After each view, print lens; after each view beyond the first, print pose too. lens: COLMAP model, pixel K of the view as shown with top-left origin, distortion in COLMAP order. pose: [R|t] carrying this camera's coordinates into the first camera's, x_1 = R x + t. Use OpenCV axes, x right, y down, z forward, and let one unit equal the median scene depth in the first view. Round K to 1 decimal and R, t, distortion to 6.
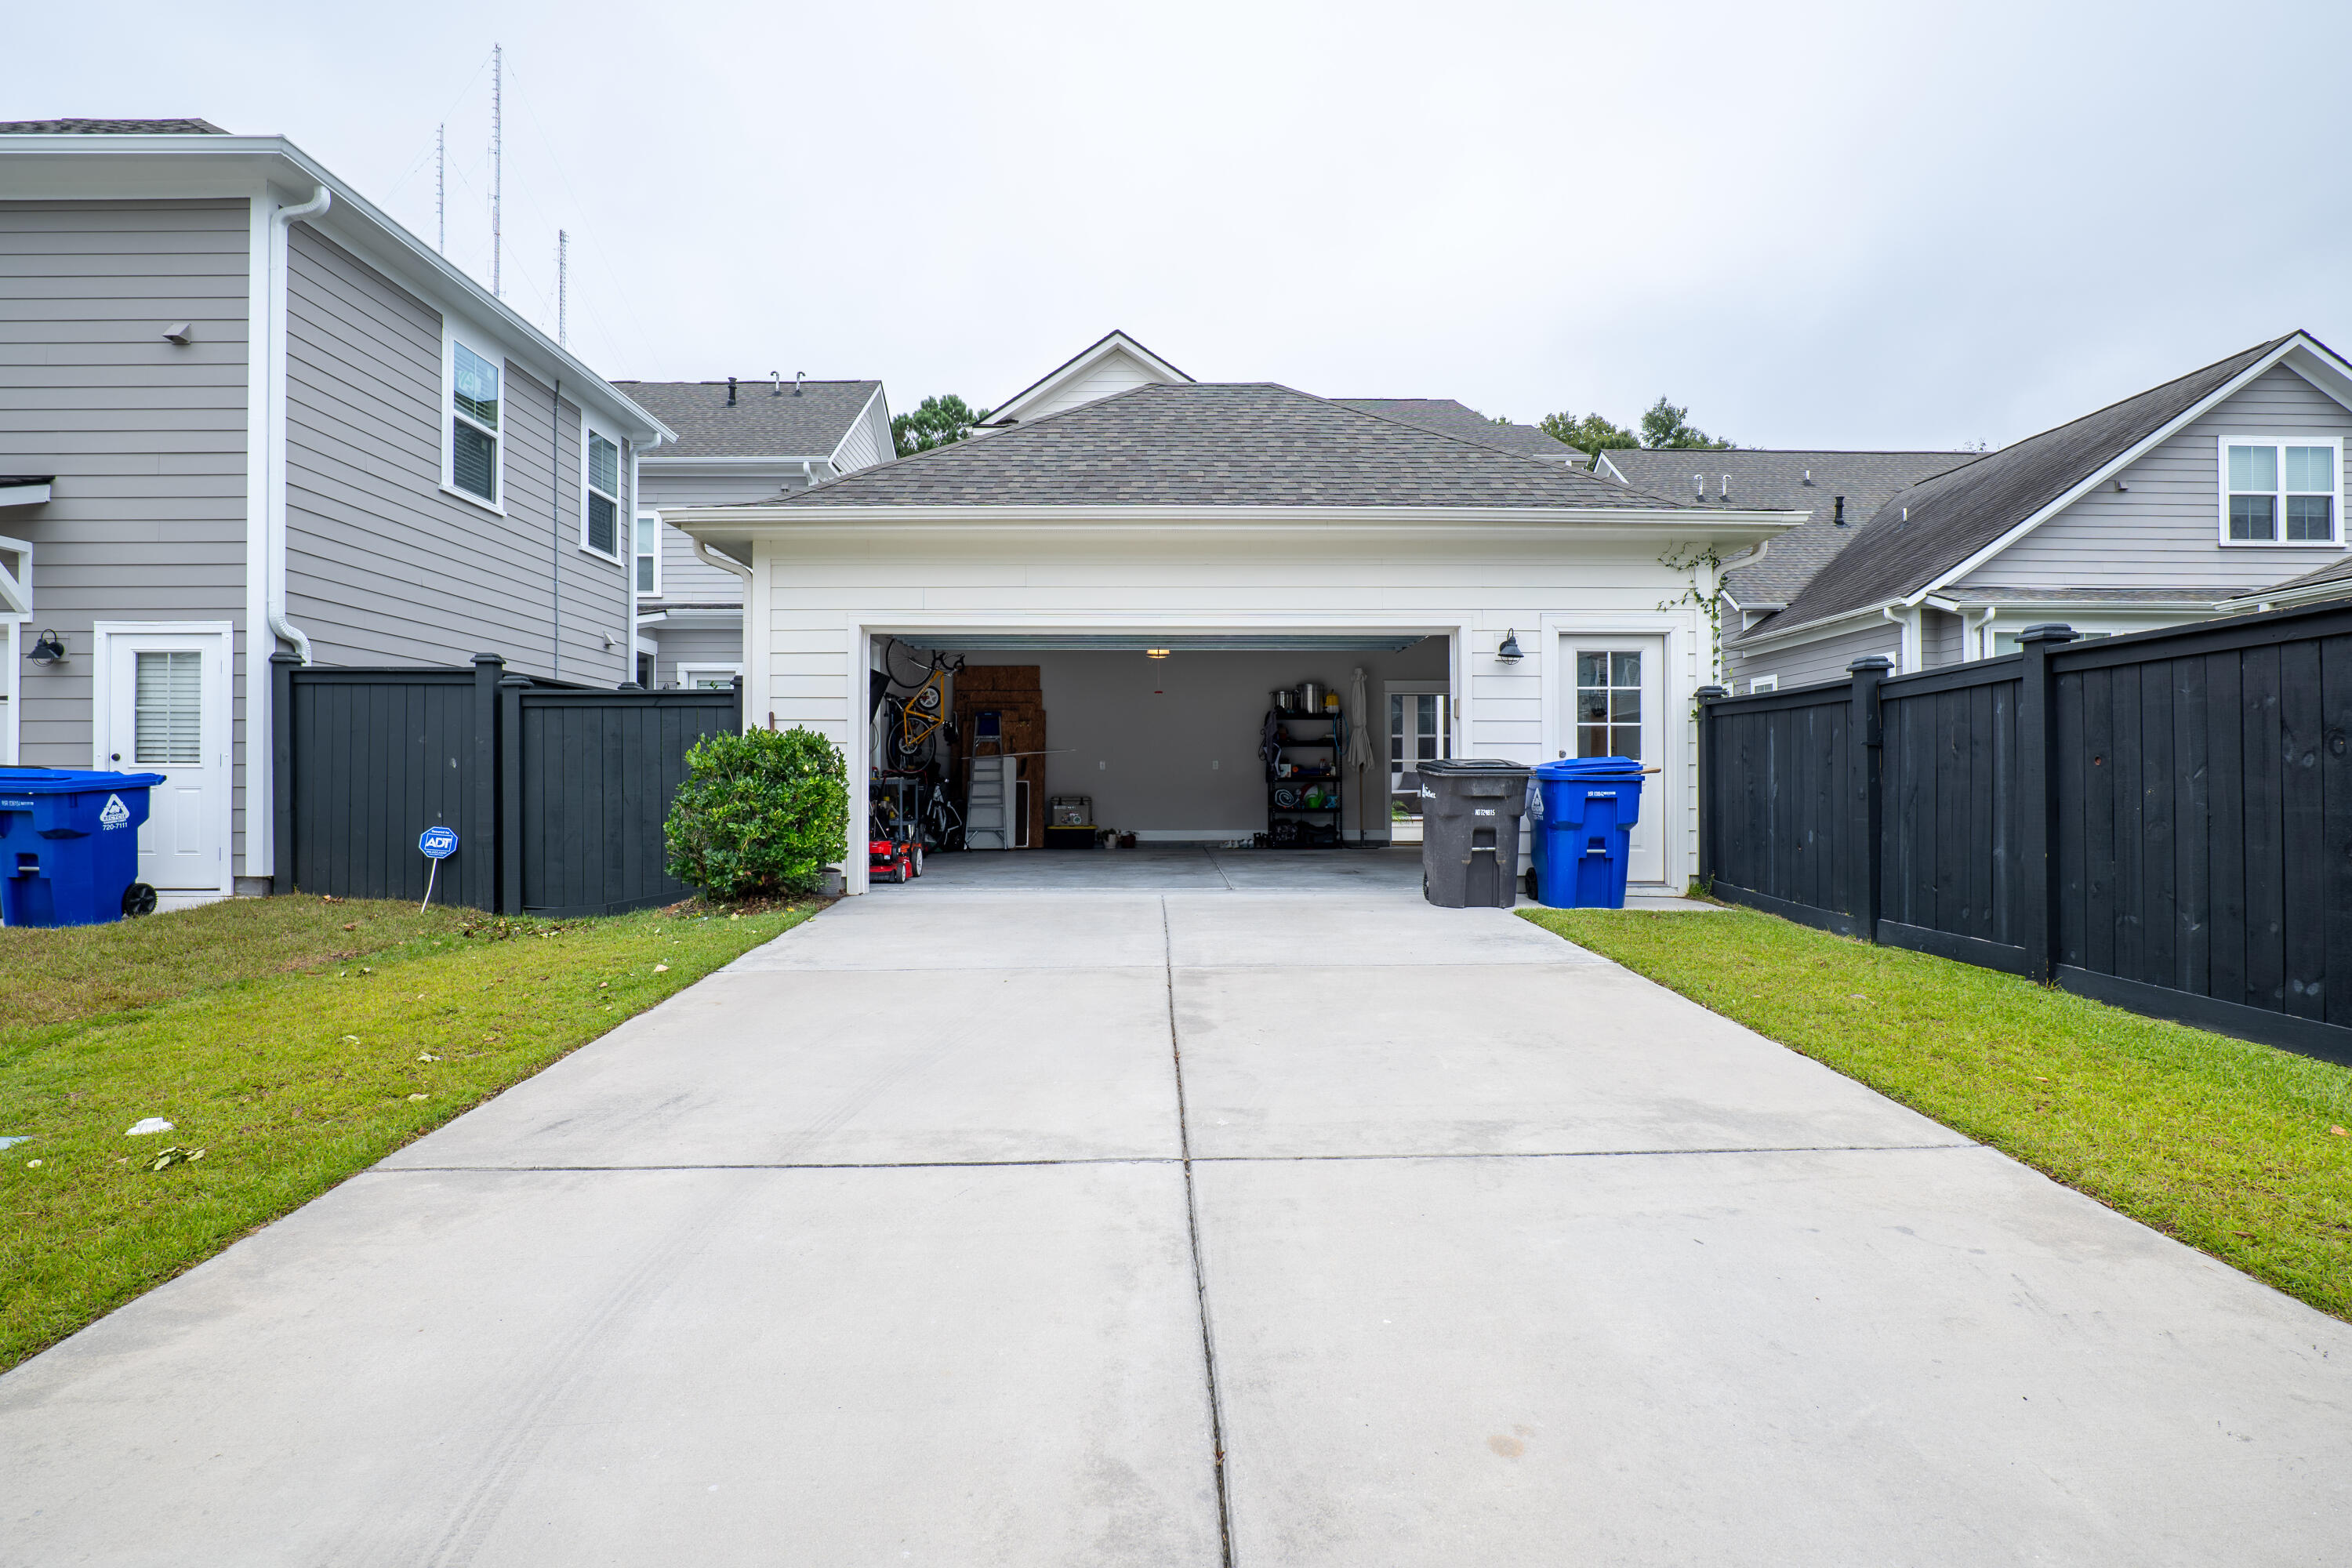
lens RADIAL K [[1094.3, 0, 1172.5], [0, 1094.3, 782.3], [0, 0, 1]] dist [-0.001782, 0.000405]
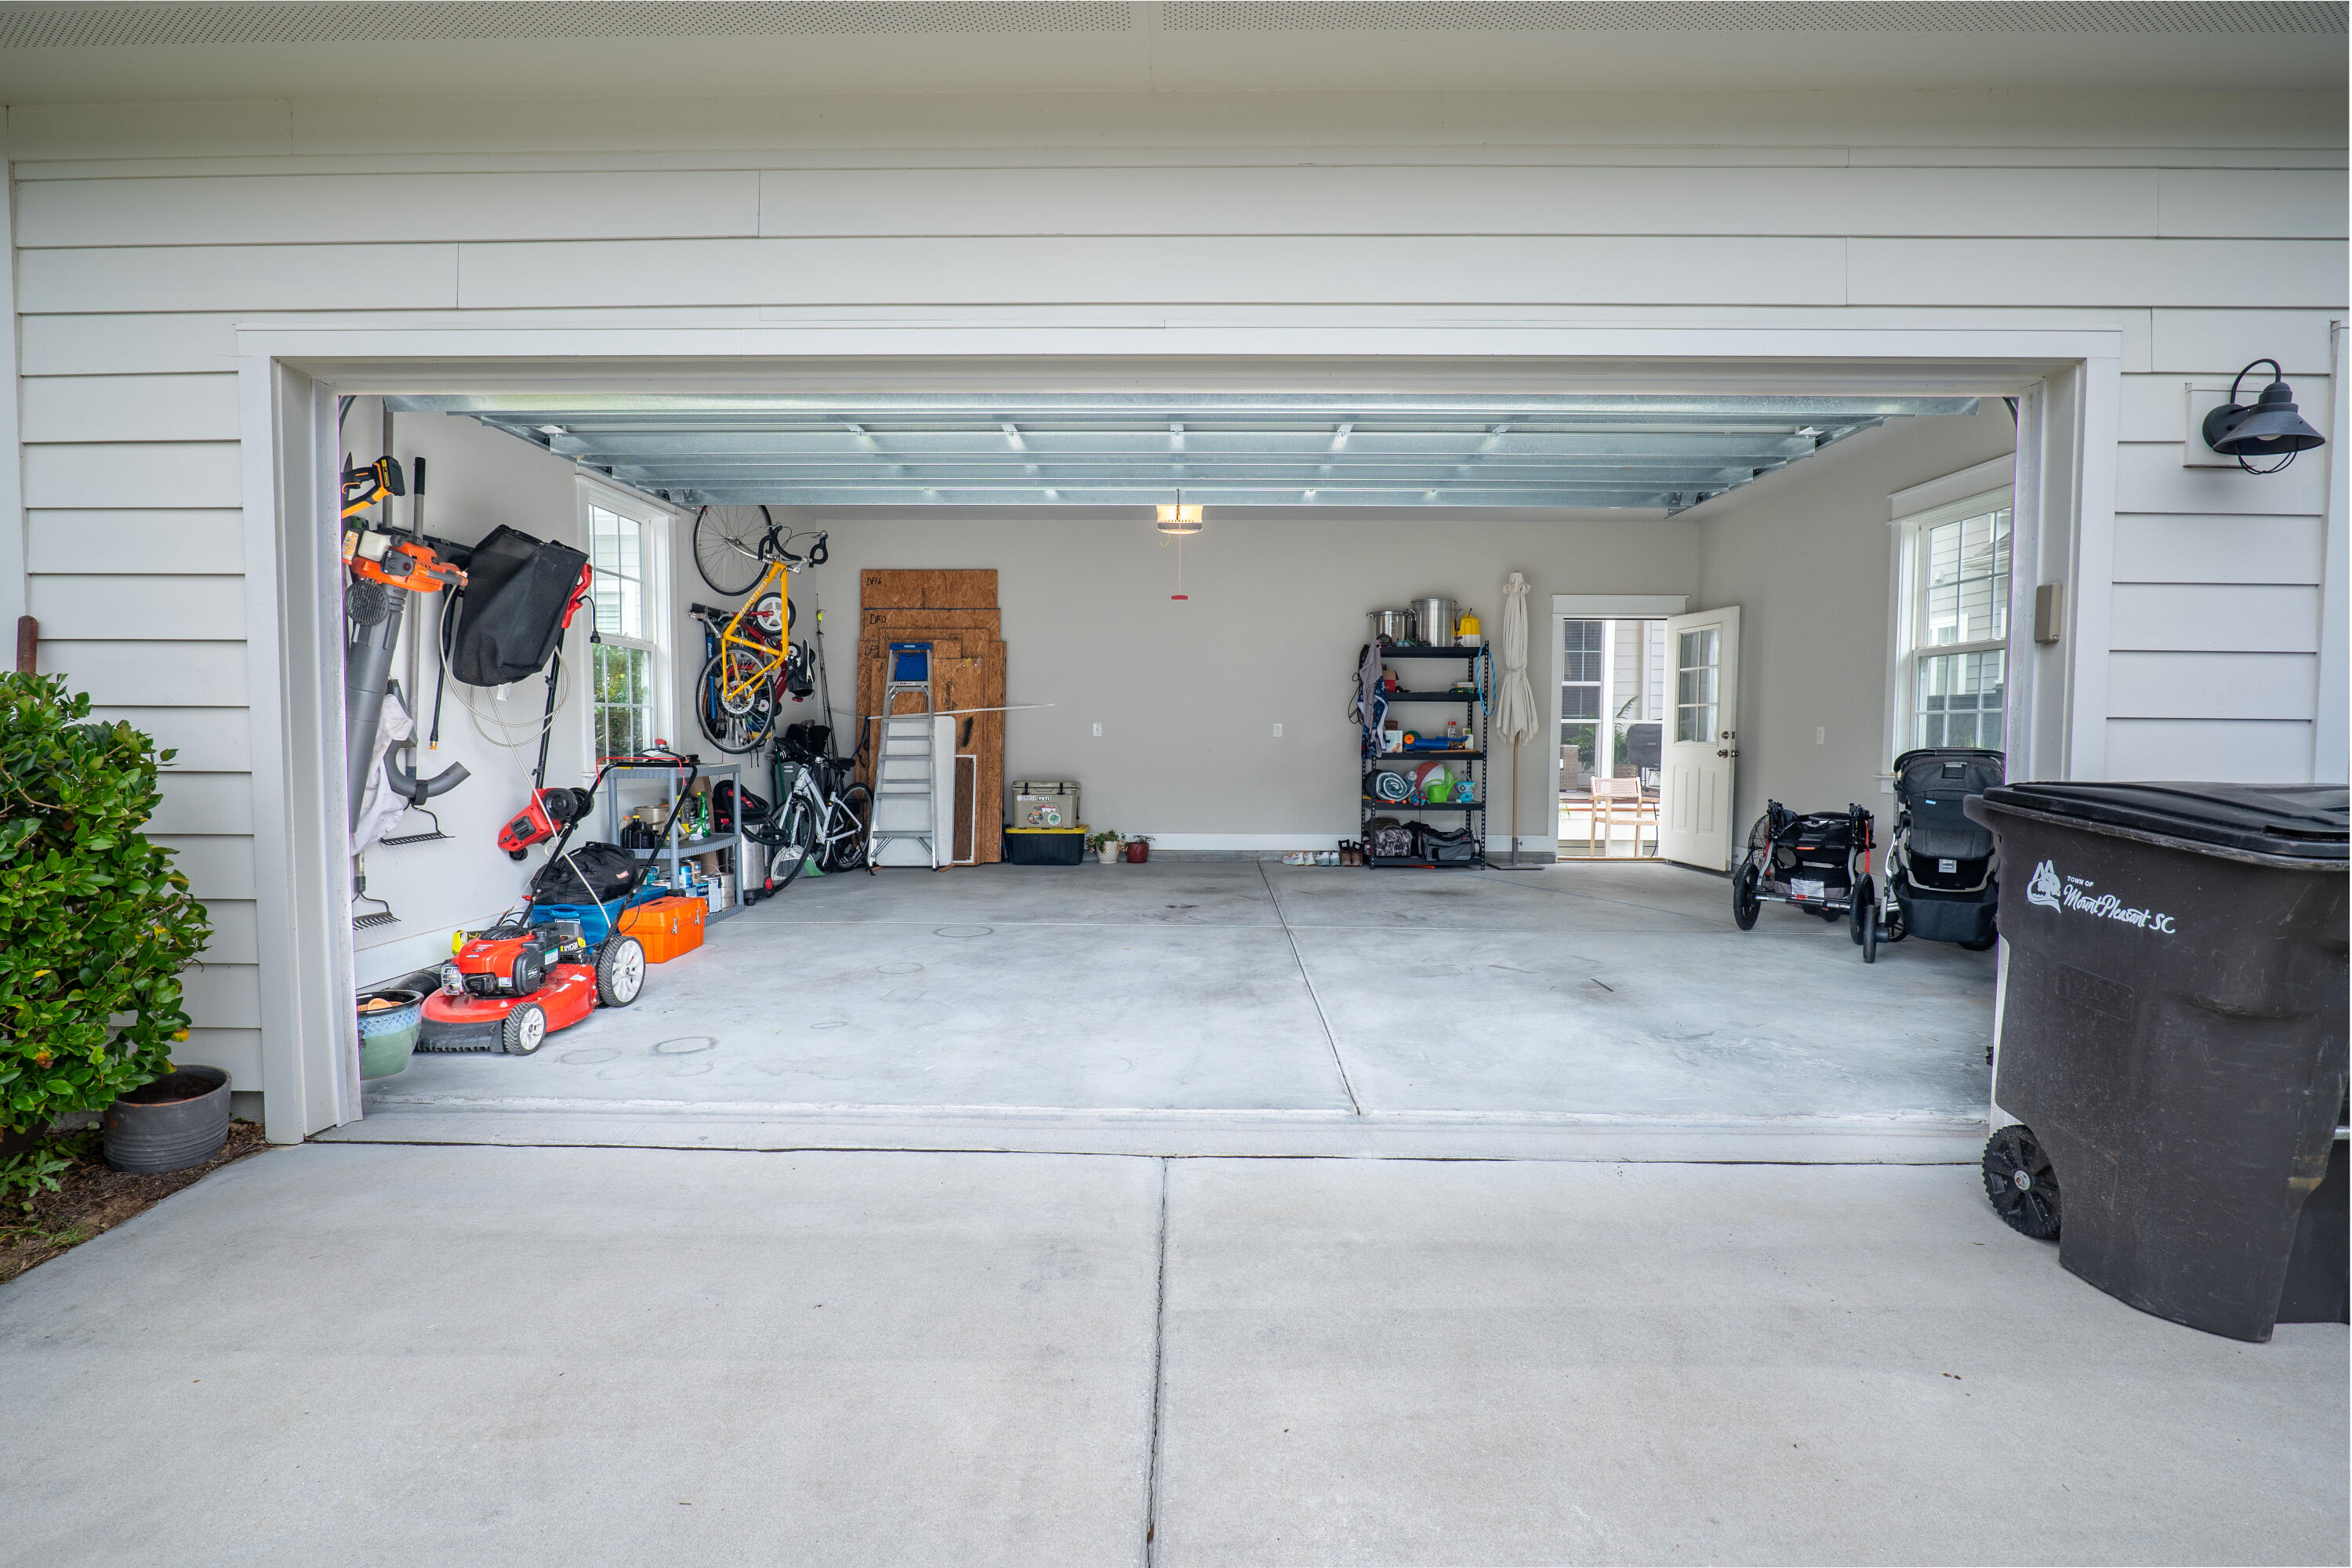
lens RADIAL K [[1094.3, 0, 1174.1], [0, 1094.3, 777.7], [0, 0, 1]] dist [-0.001782, 0.000405]
pose [[0.999278, 0.008110, -0.037116, 0.003516], [-0.006321, 0.998824, 0.048070, -0.018708], [0.037462, -0.047801, 0.998154, 0.381386]]
